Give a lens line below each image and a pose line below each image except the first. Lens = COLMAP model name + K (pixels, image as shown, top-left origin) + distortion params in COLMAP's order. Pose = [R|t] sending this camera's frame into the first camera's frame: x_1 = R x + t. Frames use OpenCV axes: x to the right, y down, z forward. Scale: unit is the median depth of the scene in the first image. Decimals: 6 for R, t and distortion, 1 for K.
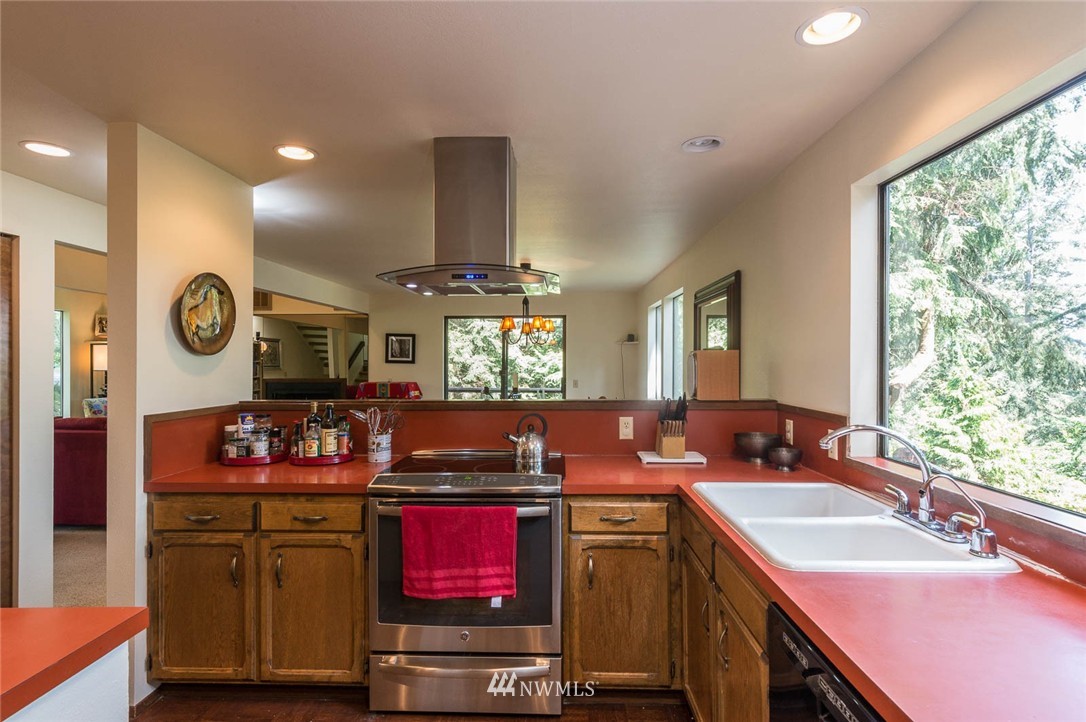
lens RADIAL K [[532.0, 0, 543.0], [0, 532.0, 361.0], [0, 0, 1]] dist [0.028533, -0.016393]
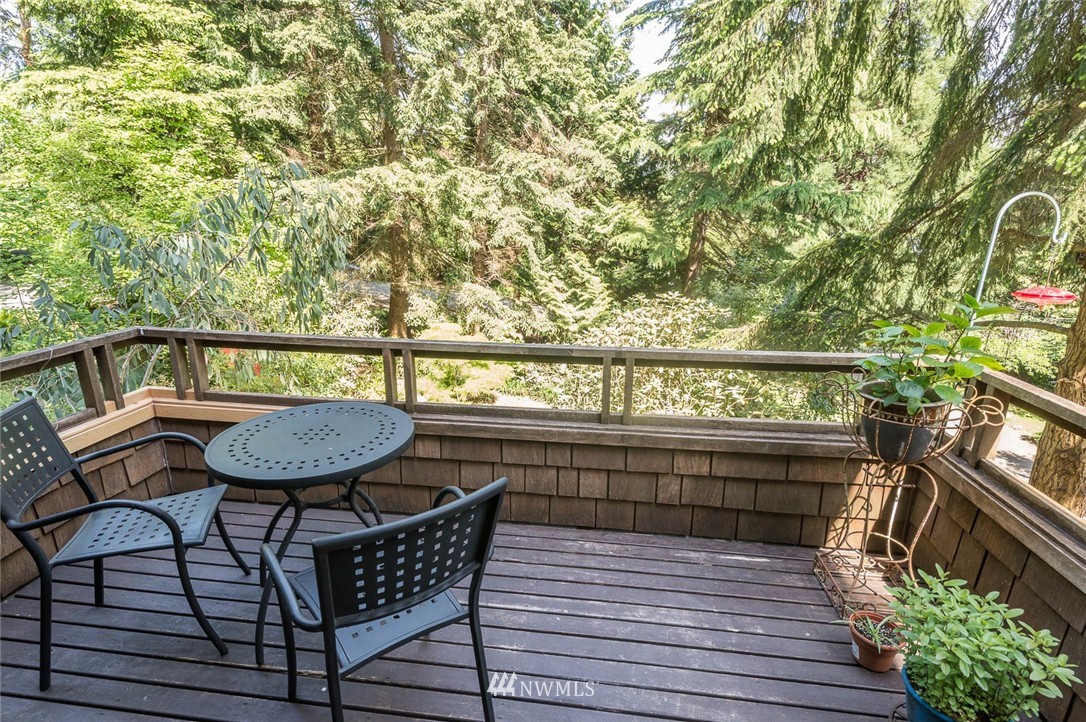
lens RADIAL K [[532.0, 0, 543.0], [0, 532.0, 361.0], [0, 0, 1]] dist [0.028533, -0.016393]
pose [[0.994338, 0.029730, -0.102016, -0.005426], [-0.001419, 0.963692, 0.267014, -0.003025], [0.106251, -0.265358, 0.958278, 0.354230]]
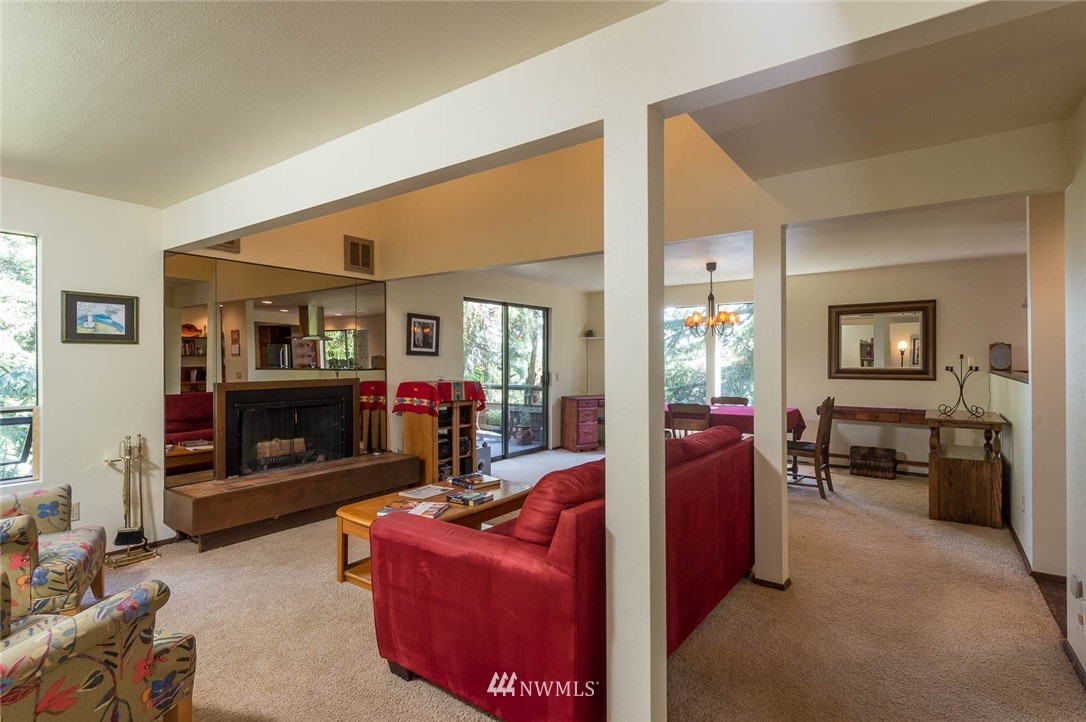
lens RADIAL K [[532.0, 0, 543.0], [0, 532.0, 361.0], [0, 0, 1]] dist [0.028533, -0.016393]
pose [[0.553711, -0.002749, 0.832705, -0.279305], [0.004668, 0.999989, 0.000197, 0.004431], [-0.832696, 0.003778, 0.553717, 0.165488]]
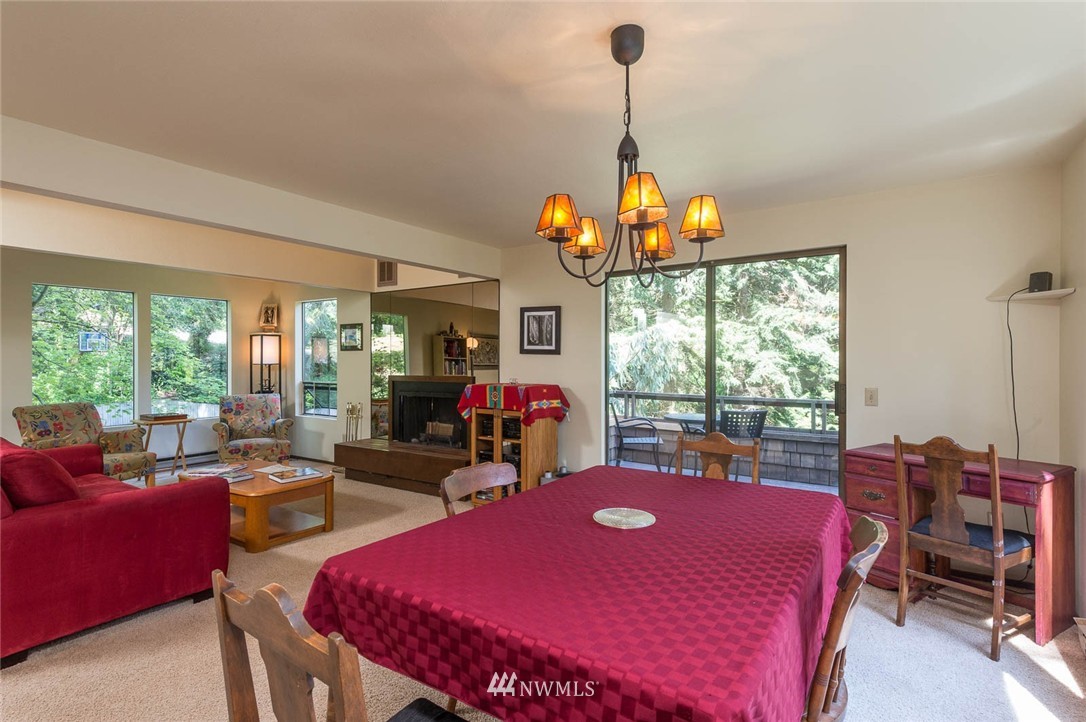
lens RADIAL K [[532.0, 0, 543.0], [0, 532.0, 361.0], [0, 0, 1]] dist [0.028533, -0.016393]
pose [[0.846515, -0.000828, -0.532363, 0.024065], [0.000895, 1.000000, -0.000133, 0.004466], [0.532363, -0.000364, 0.846516, 0.169680]]
